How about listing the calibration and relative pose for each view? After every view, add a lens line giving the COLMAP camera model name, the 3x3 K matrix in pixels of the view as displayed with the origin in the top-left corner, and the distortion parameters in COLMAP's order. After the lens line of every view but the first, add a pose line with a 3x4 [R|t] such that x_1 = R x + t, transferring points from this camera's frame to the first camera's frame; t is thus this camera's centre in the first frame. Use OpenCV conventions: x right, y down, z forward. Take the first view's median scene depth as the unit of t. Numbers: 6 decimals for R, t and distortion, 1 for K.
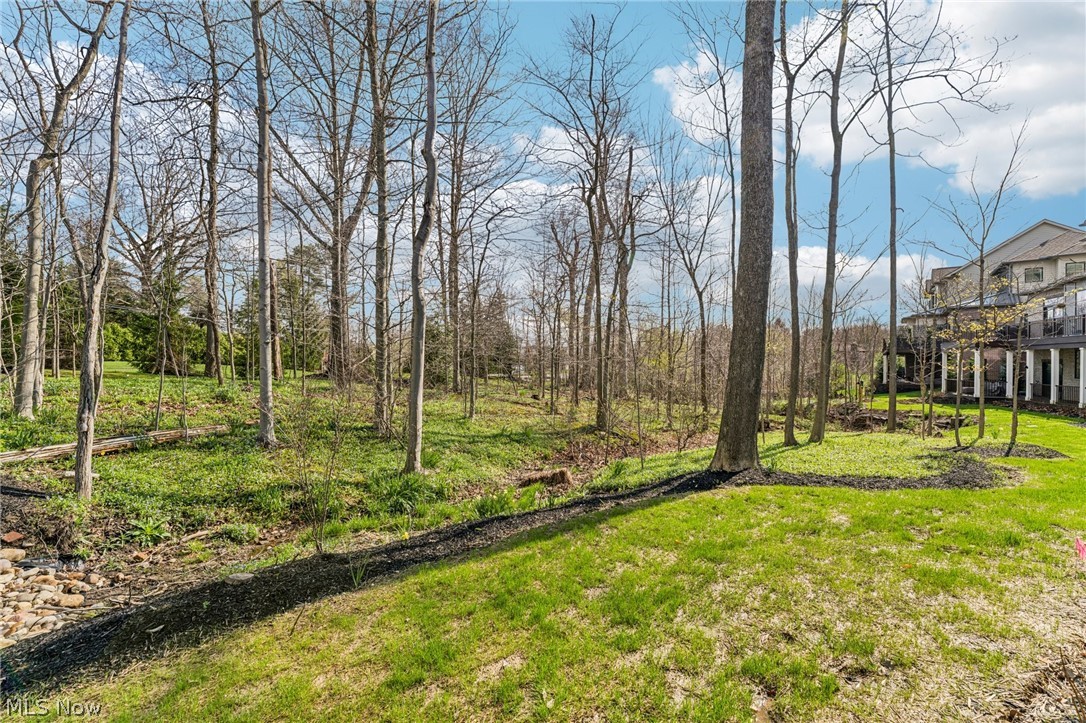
lens RADIAL K [[470.3, 0, 523.3], [0, 470.3, 358.9], [0, 0, 1]] dist [-0.007859, -0.000073]
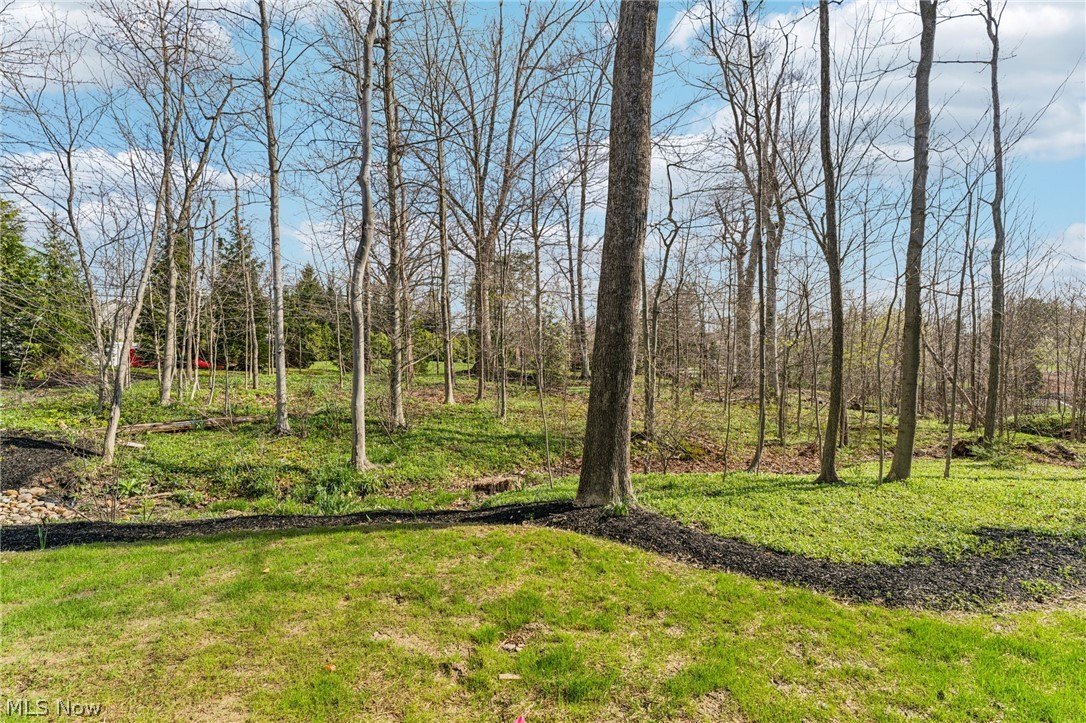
lens RADIAL K [[470.3, 0, 523.3], [0, 470.3, 358.9], [0, 0, 1]] dist [-0.007859, -0.000073]
pose [[0.870015, -0.010361, -0.492916, 0.690879], [0.016730, 0.999824, 0.008514, -0.019921], [0.492741, -0.015654, 0.870035, 0.230384]]
